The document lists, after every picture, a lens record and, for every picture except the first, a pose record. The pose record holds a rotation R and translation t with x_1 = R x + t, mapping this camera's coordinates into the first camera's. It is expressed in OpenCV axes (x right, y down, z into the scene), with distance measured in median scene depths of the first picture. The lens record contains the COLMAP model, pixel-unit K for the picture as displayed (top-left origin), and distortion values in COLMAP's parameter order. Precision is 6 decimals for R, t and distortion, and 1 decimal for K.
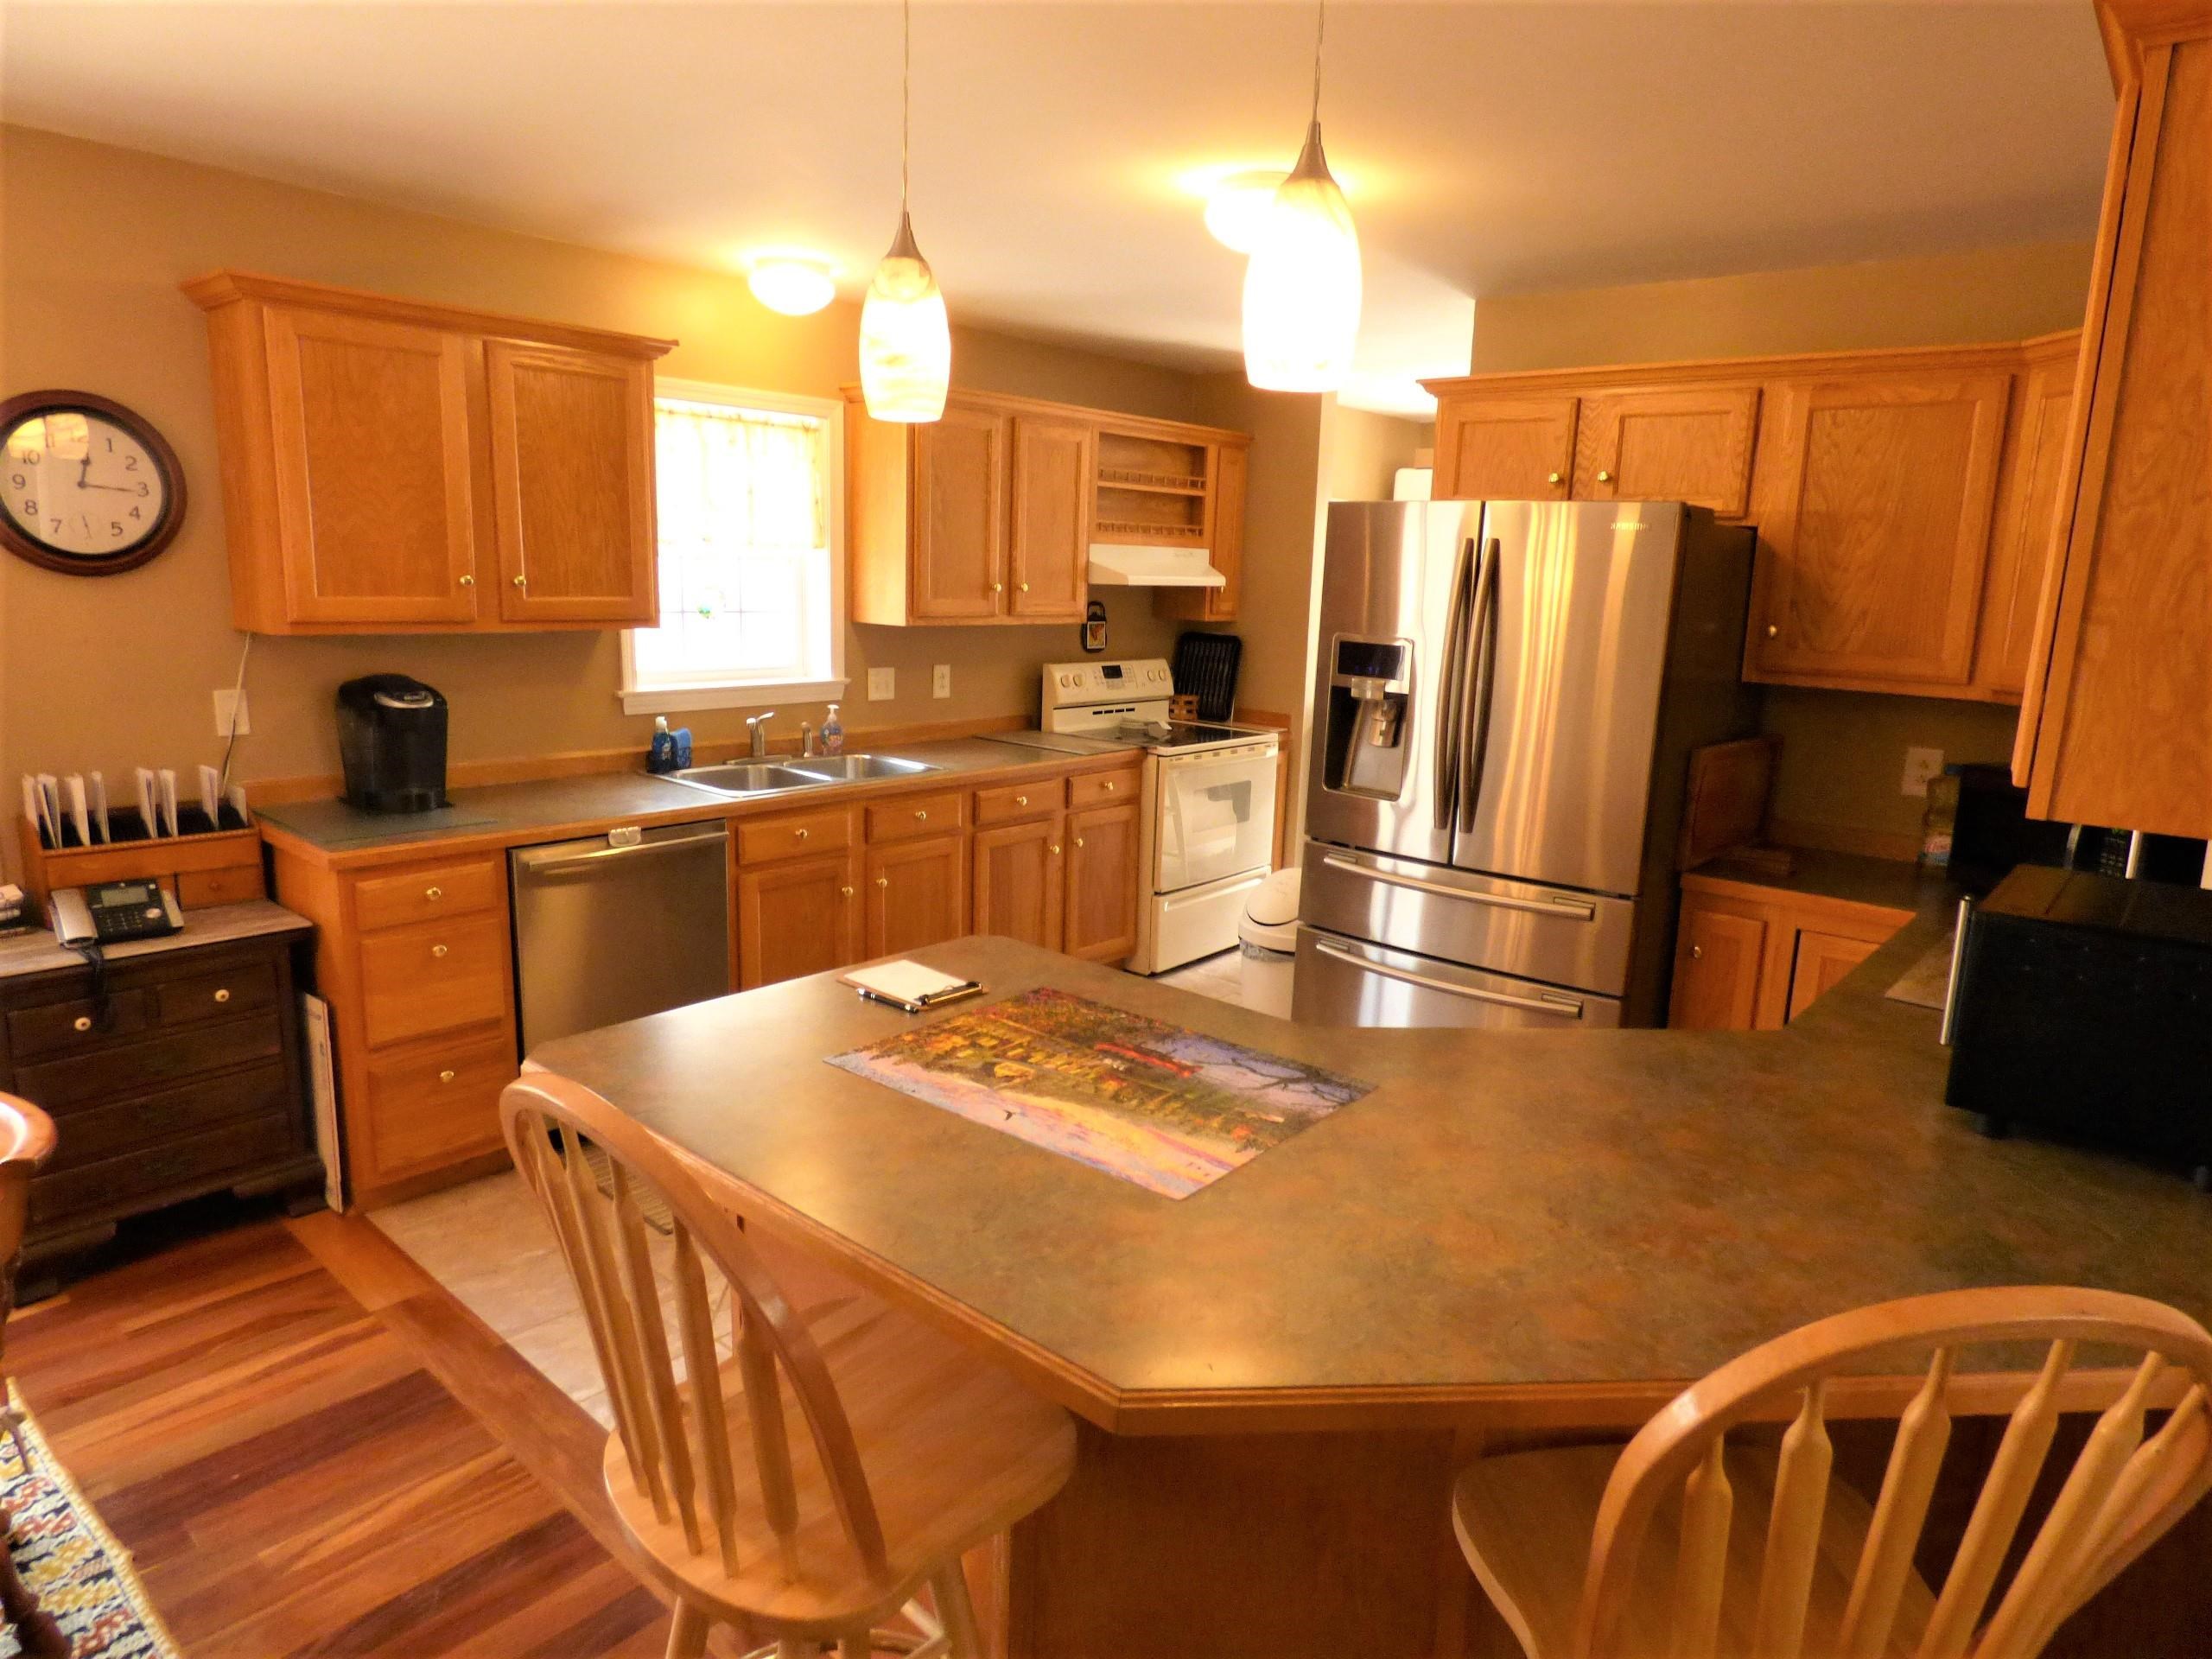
lens RADIAL K [[1324.2, 0, 1120.1], [0, 1324.2, 825.1], [0, 0, 1]] dist [-0.010580, 0.008114]
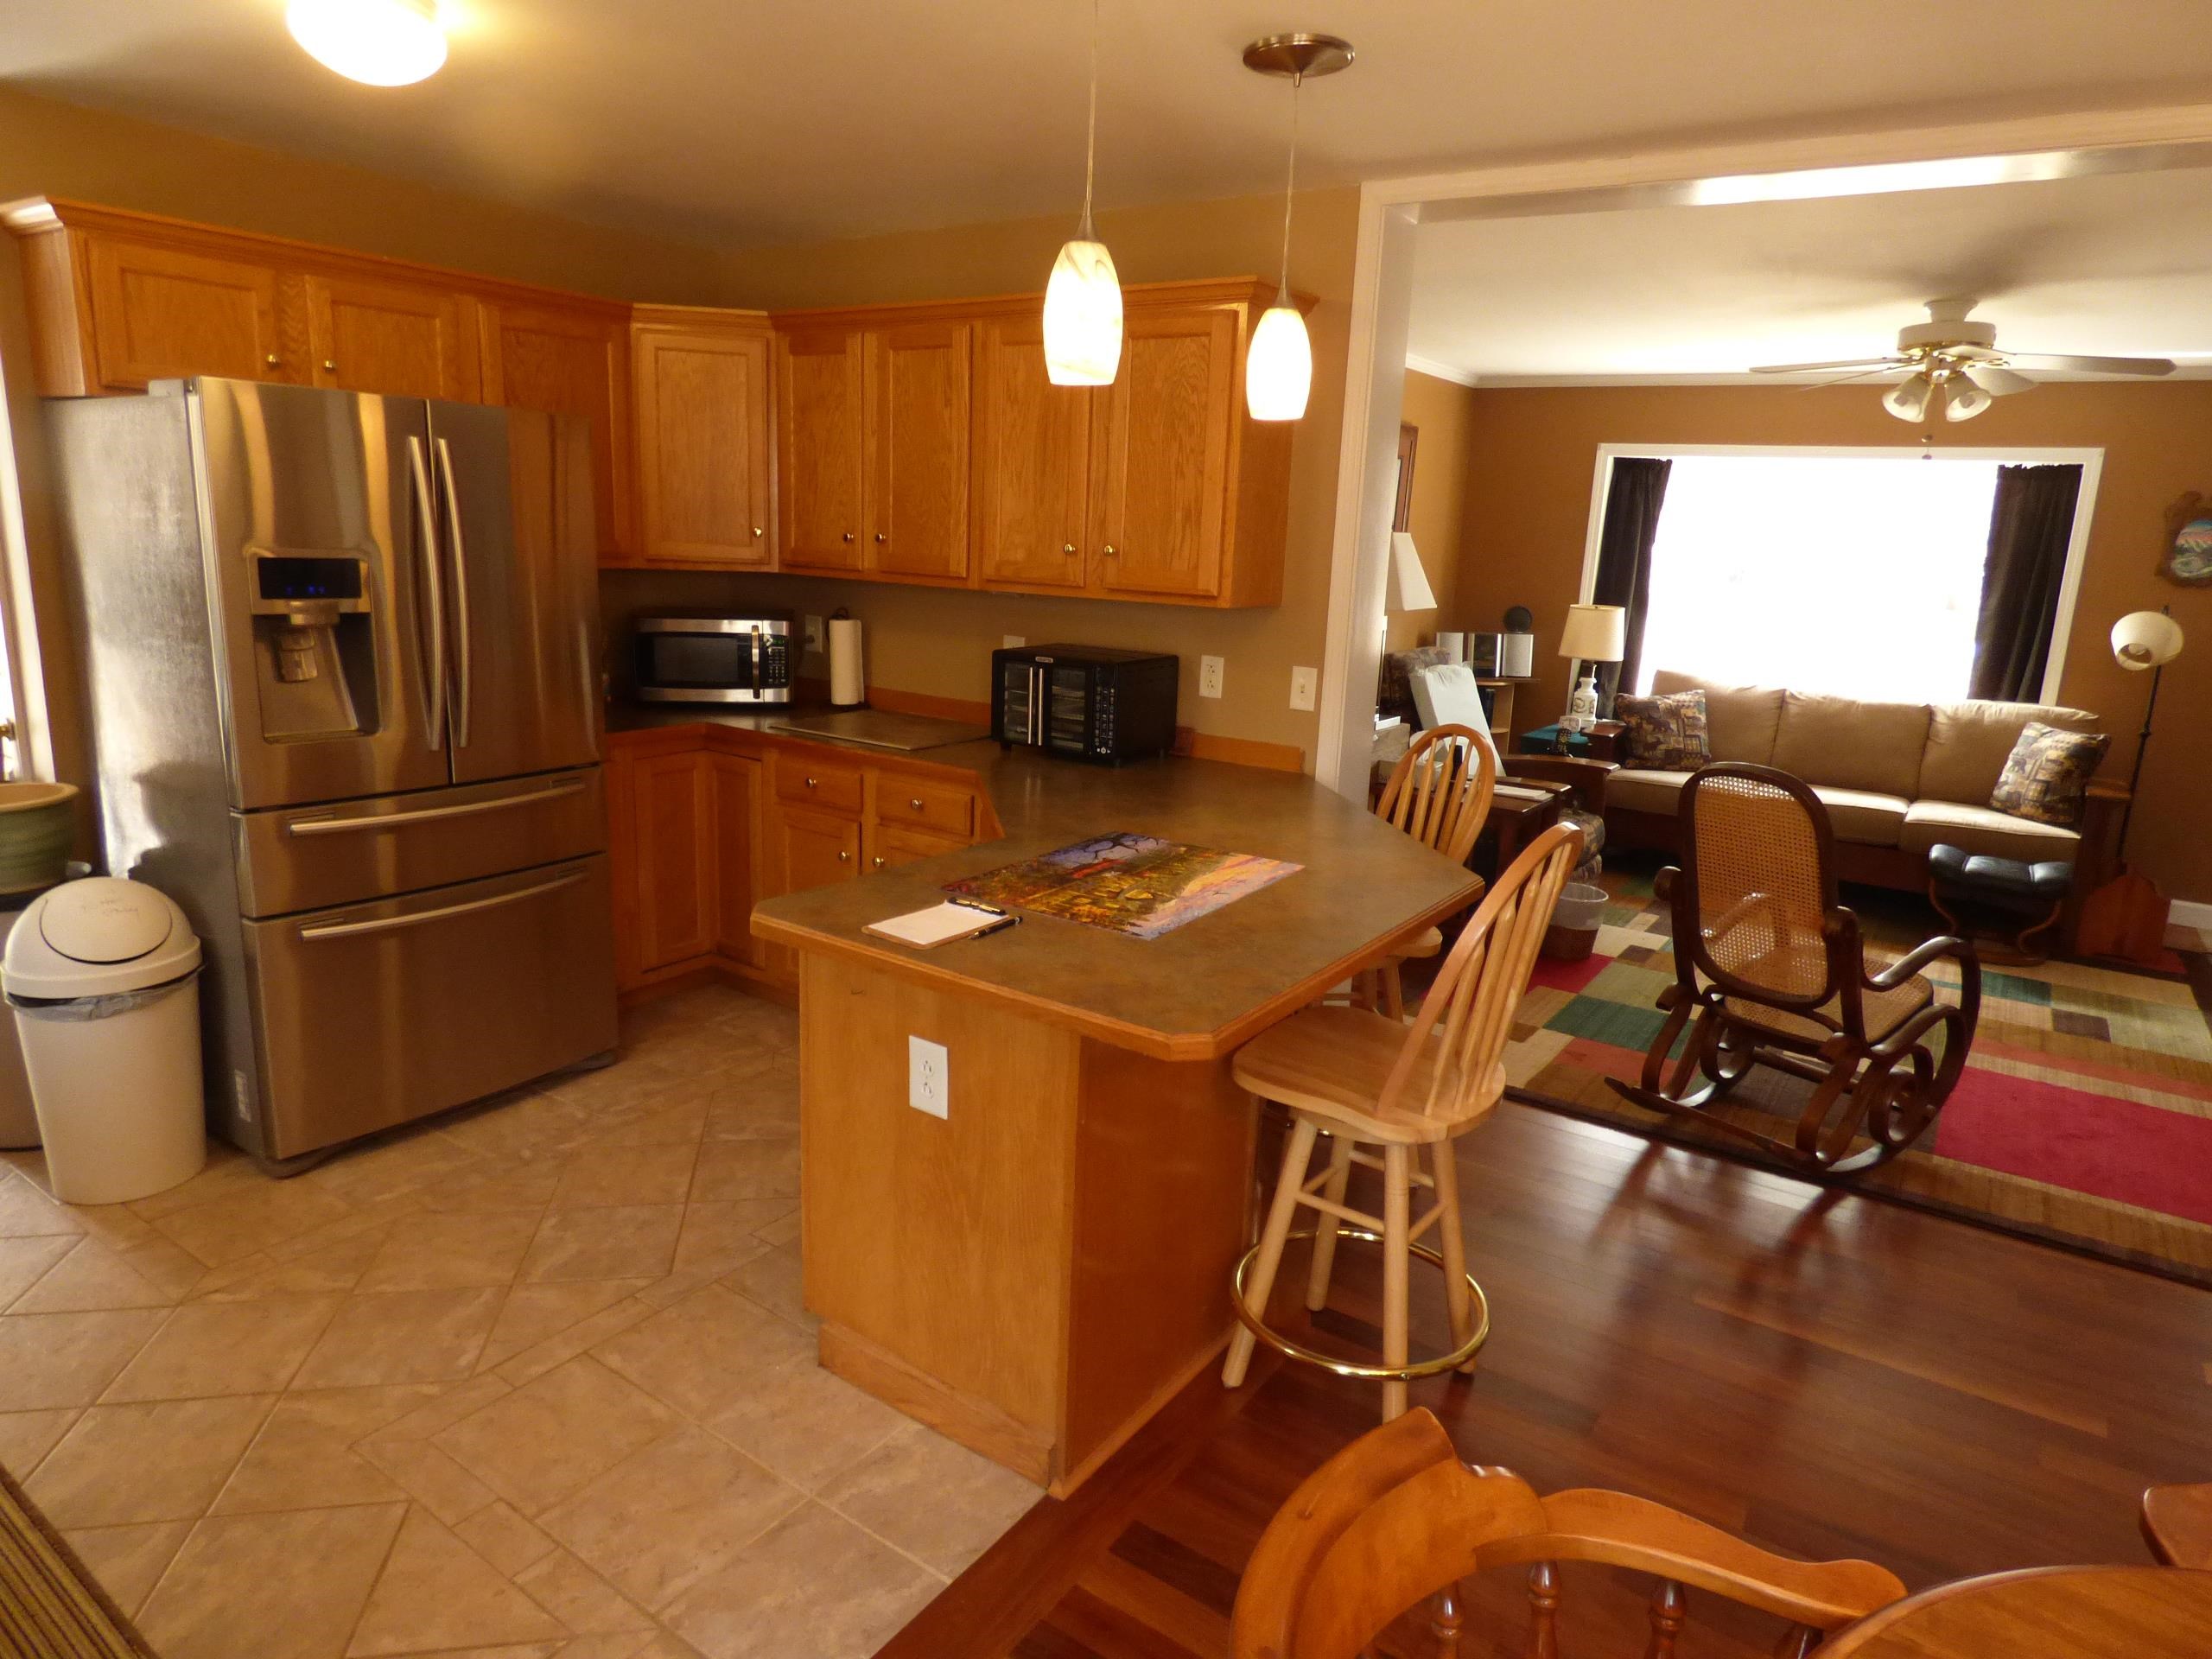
lens RADIAL K [[1324.2, 0, 1115.3], [0, 1324.2, 828.9], [0, 0, 1]] dist [-0.010580, 0.008114]
pose [[-0.104891, -0.262199, 0.959296, -0.784677], [0.146261, 0.950061, 0.275667, -0.144397], [-0.983669, 0.169223, -0.061303, 0.645962]]
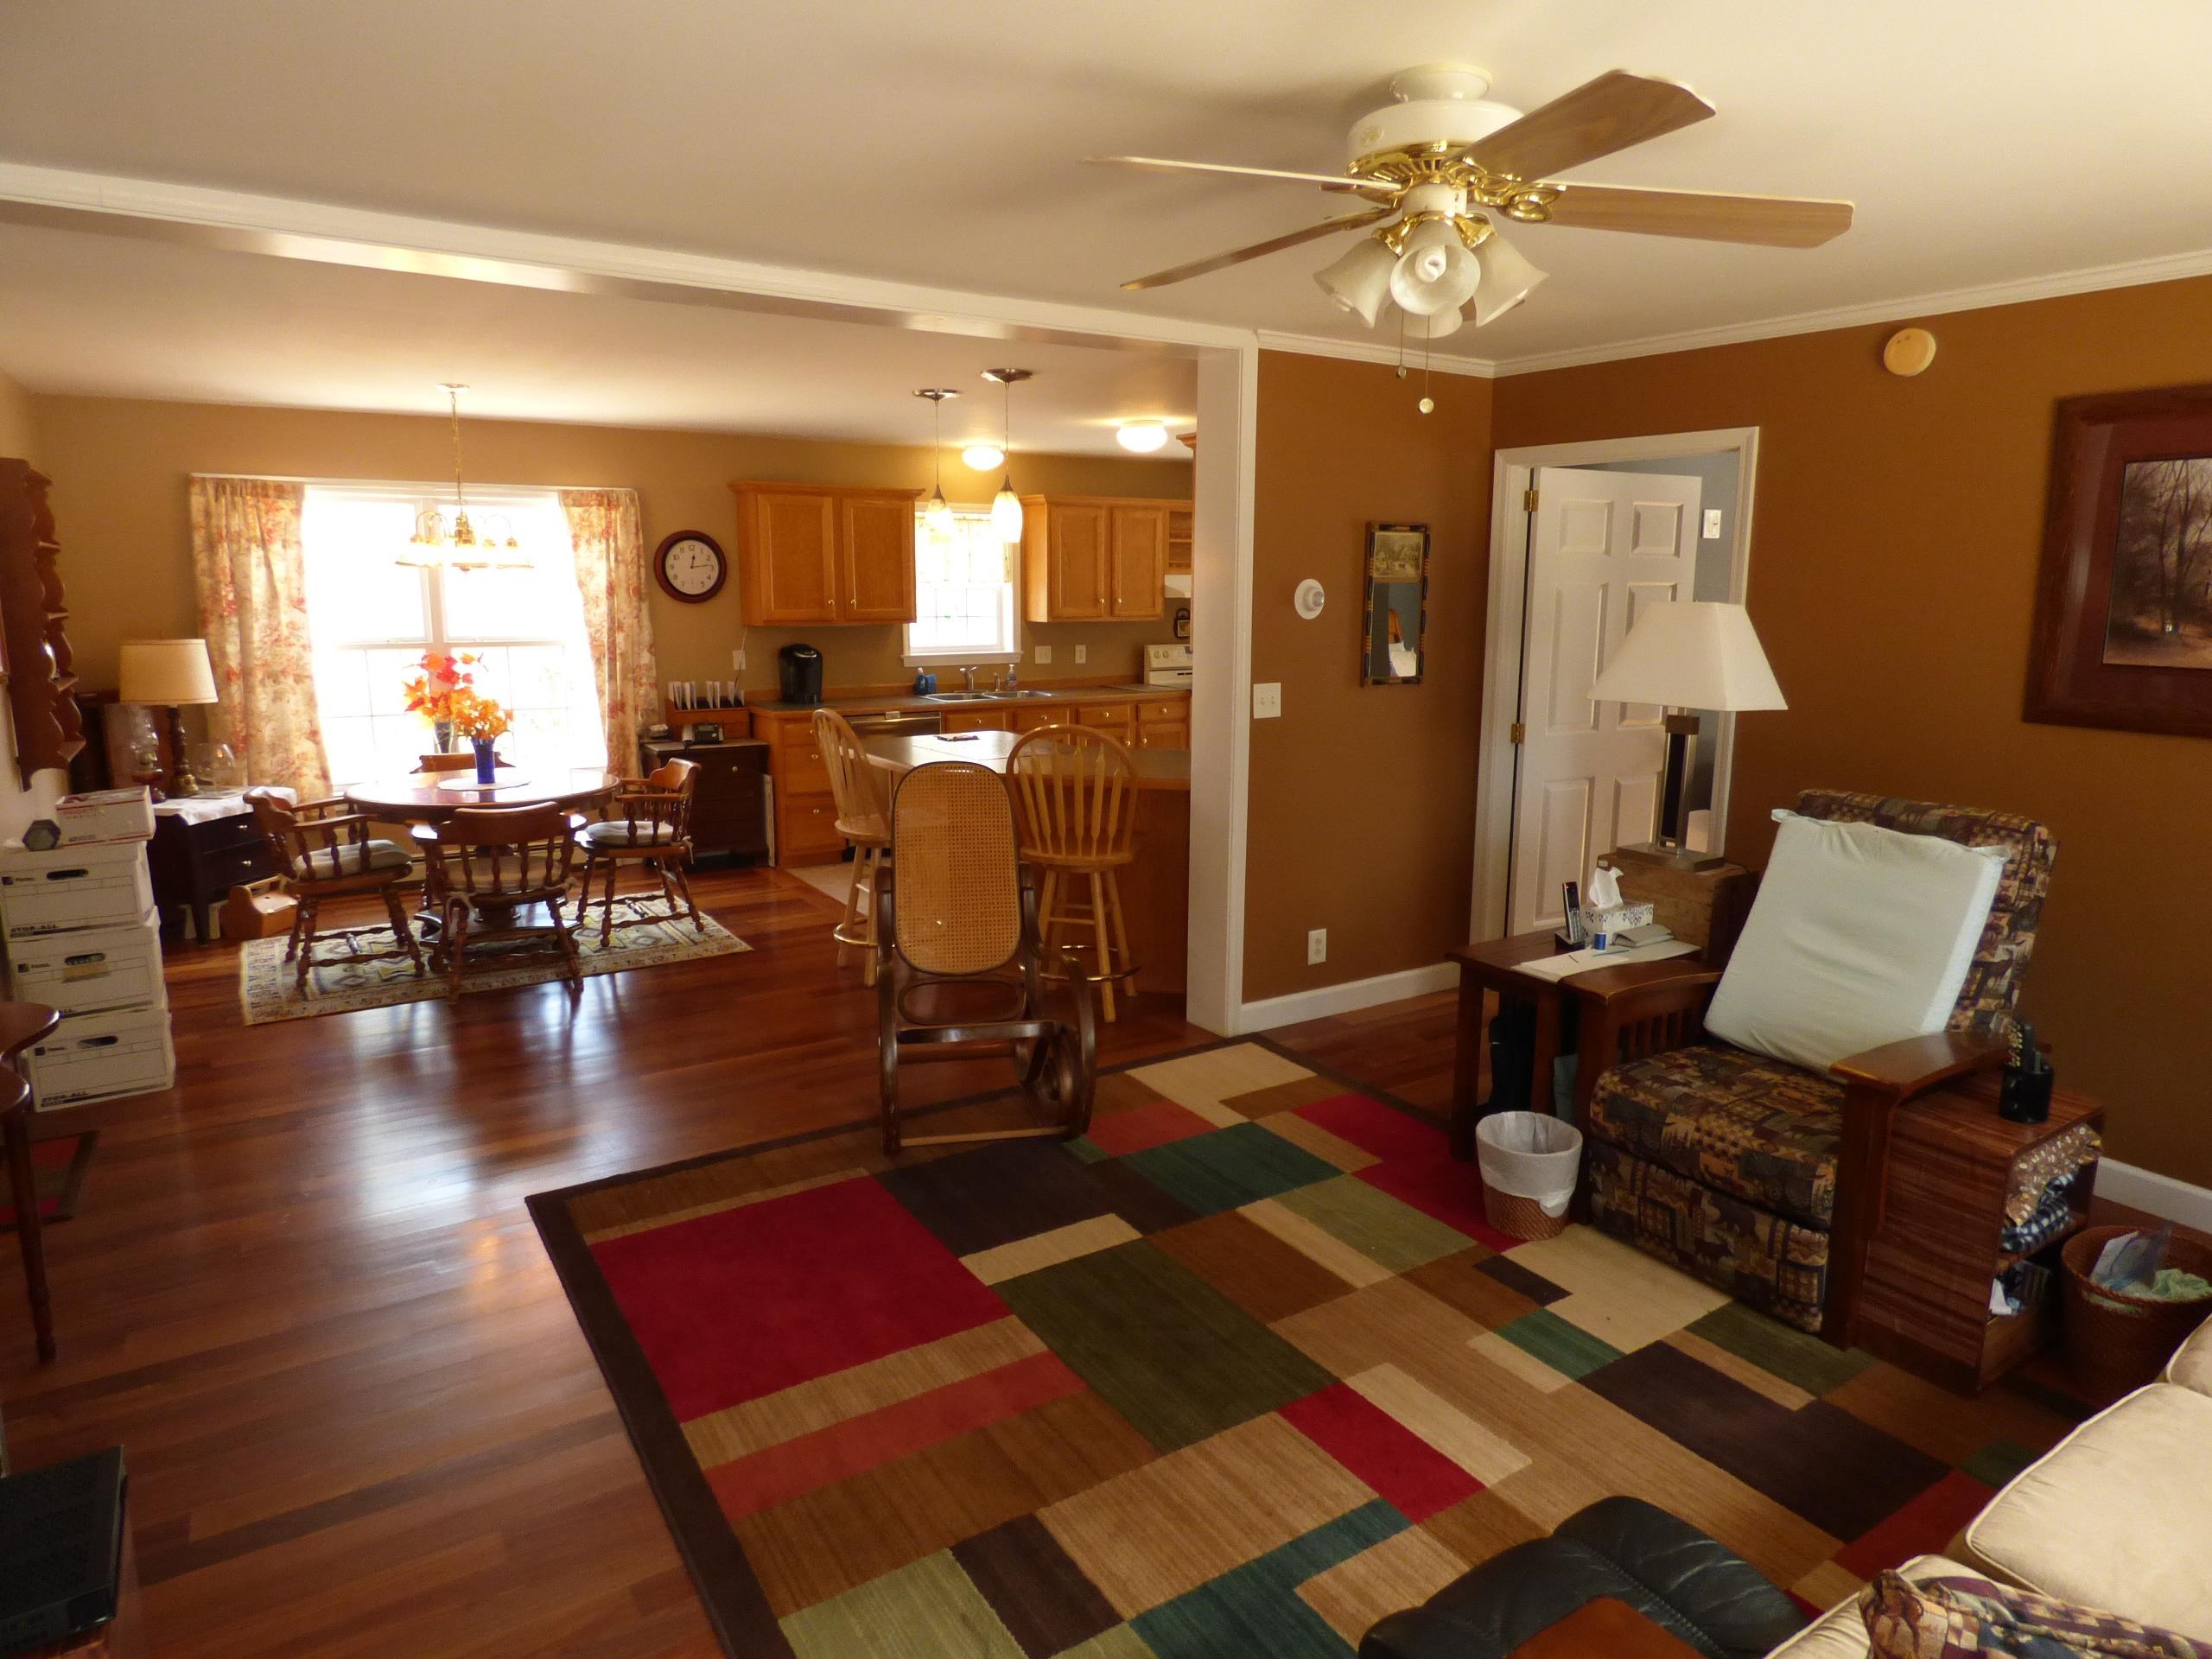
lens RADIAL K [[1324.2, 0, 1108.3], [0, 1324.2, 816.0], [0, 0, 1]] dist [-0.010580, 0.008114]
pose [[0.958373, 0.019214, -0.284873, 0.650441], [-0.026467, 0.999416, -0.021632, 0.231557], [0.284291, 0.028271, 0.958321, -1.093761]]
